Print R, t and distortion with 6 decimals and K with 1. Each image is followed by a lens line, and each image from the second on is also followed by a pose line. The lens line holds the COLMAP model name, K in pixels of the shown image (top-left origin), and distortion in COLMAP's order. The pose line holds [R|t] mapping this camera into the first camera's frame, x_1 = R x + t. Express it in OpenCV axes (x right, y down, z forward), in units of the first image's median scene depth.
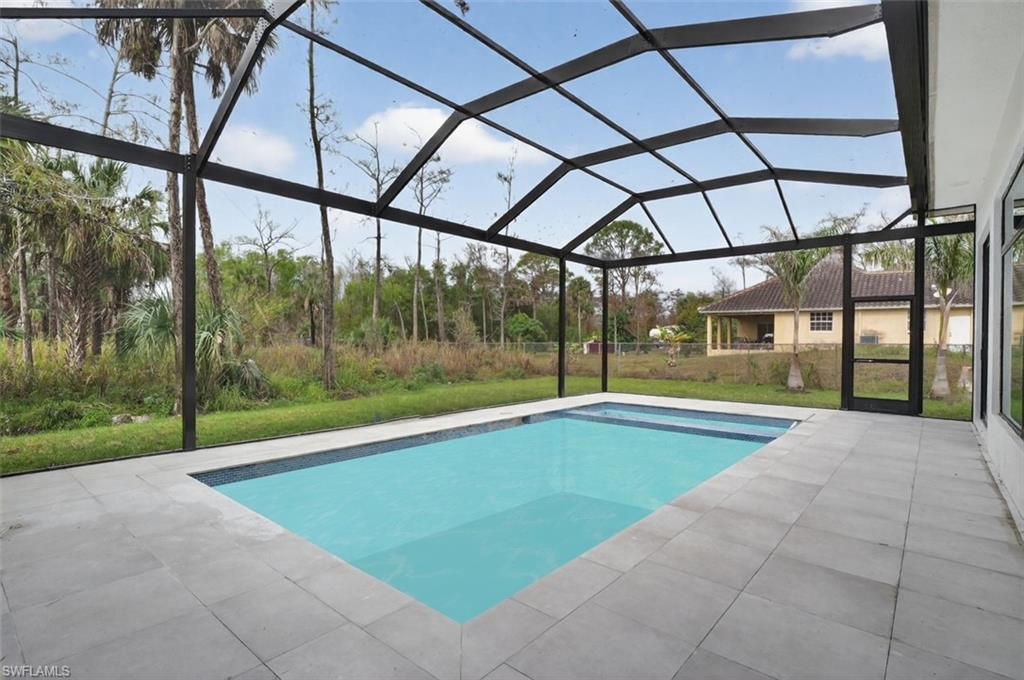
lens RADIAL K [[497.8, 0, 502.1], [0, 497.8, 340.4], [0, 0, 1]] dist [-0.016495, -0.002608]
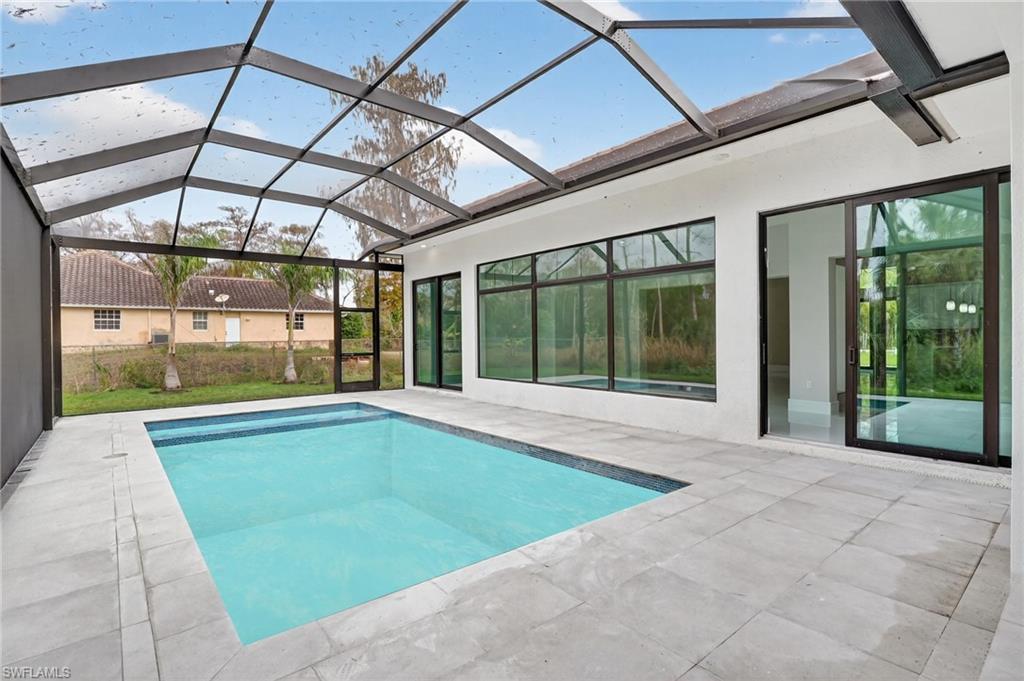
lens RADIAL K [[497.8, 0, 502.1], [0, 497.8, 340.9], [0, 0, 1]] dist [-0.016495, -0.002608]
pose [[0.186395, -0.018535, 0.982300, -1.306123], [0.011964, 0.999791, 0.016595, -0.037563], [-0.982402, 0.008659, 0.186578, 0.814313]]
